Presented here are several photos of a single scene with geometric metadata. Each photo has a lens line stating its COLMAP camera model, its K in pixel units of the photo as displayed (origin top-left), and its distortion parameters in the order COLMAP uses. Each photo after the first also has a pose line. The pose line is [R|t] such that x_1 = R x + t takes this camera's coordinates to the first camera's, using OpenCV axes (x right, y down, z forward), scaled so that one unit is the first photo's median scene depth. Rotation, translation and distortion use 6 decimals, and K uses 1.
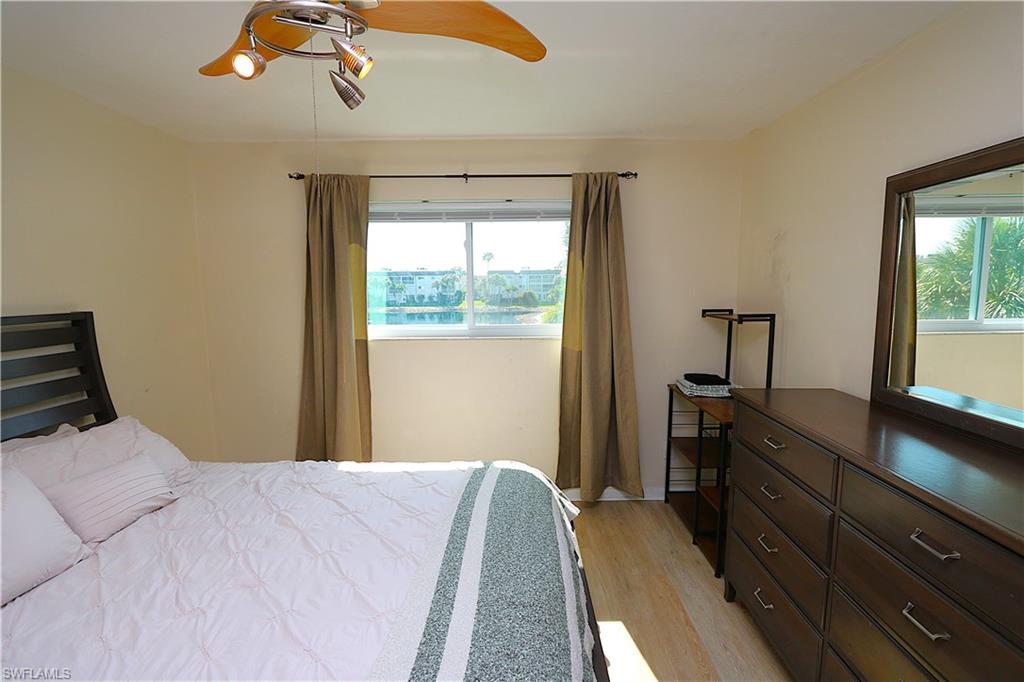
lens RADIAL K [[470.4, 0, 513.1], [0, 470.4, 346.8], [0, 0, 1]] dist [-0.021937, 0.004578]
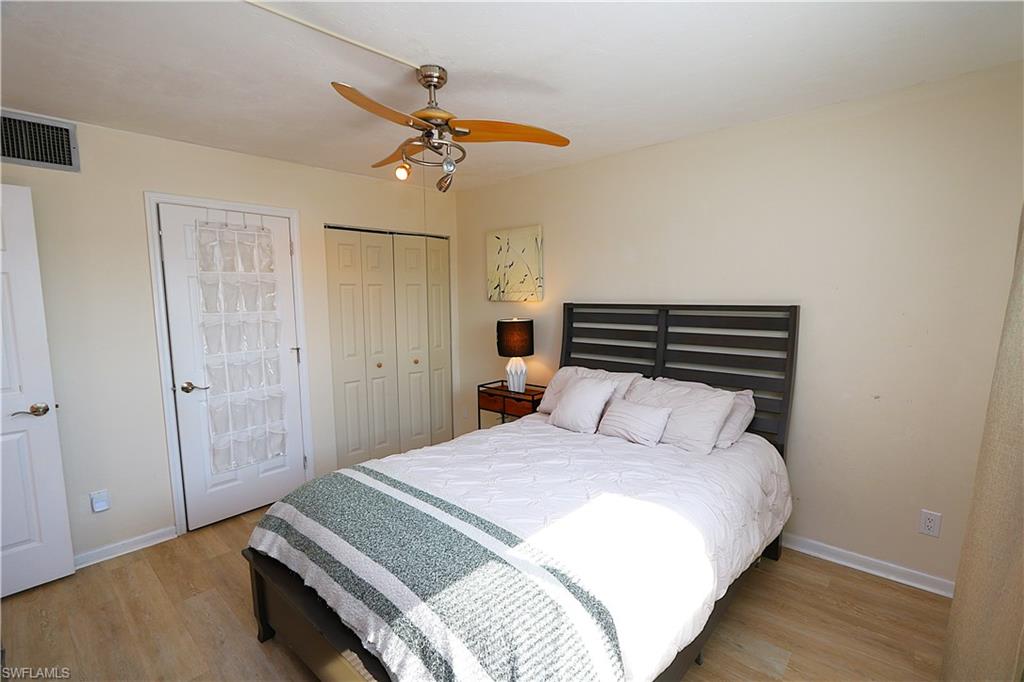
lens RADIAL K [[470.4, 0, 519.3], [0, 470.4, 343.0], [0, 0, 1]] dist [-0.021937, 0.004578]
pose [[-0.662157, 0.094442, -0.743390, 0.294847], [-0.076633, 0.978292, 0.192543, -0.116643], [0.745436, 0.184462, -0.640546, 0.946544]]
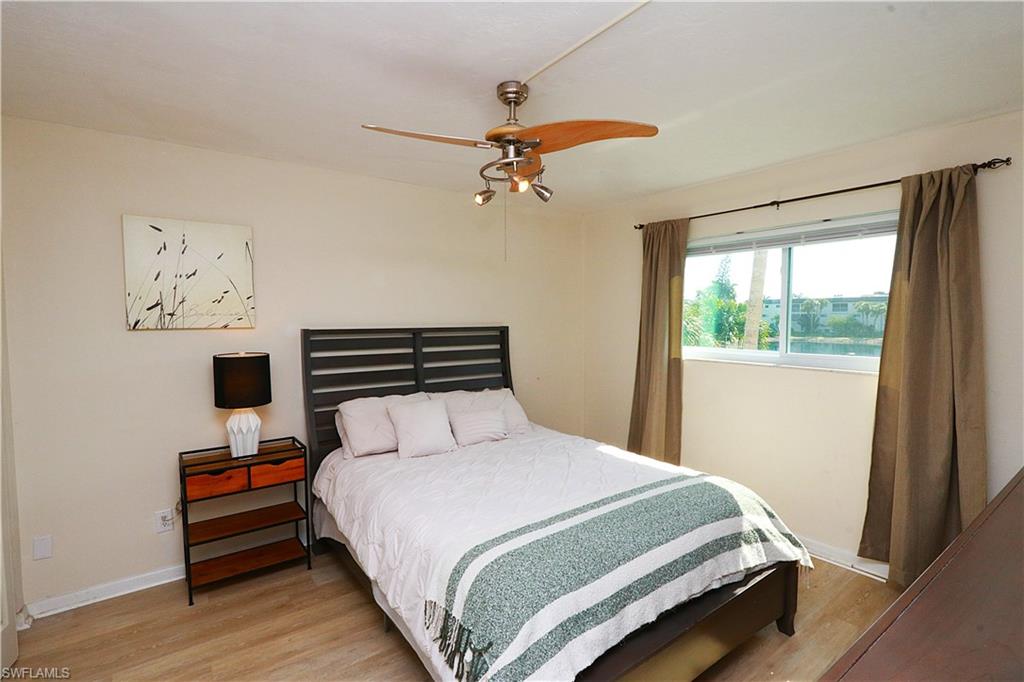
lens RADIAL K [[470.4, 0, 528.1], [0, 470.4, 348.2], [0, 0, 1]] dist [-0.021937, 0.004578]
pose [[0.610943, 0.060683, -0.789345, 0.386915], [-0.102859, 0.994691, -0.003142, 0.001813], [0.784964, 0.083111, 0.613941, -0.001245]]
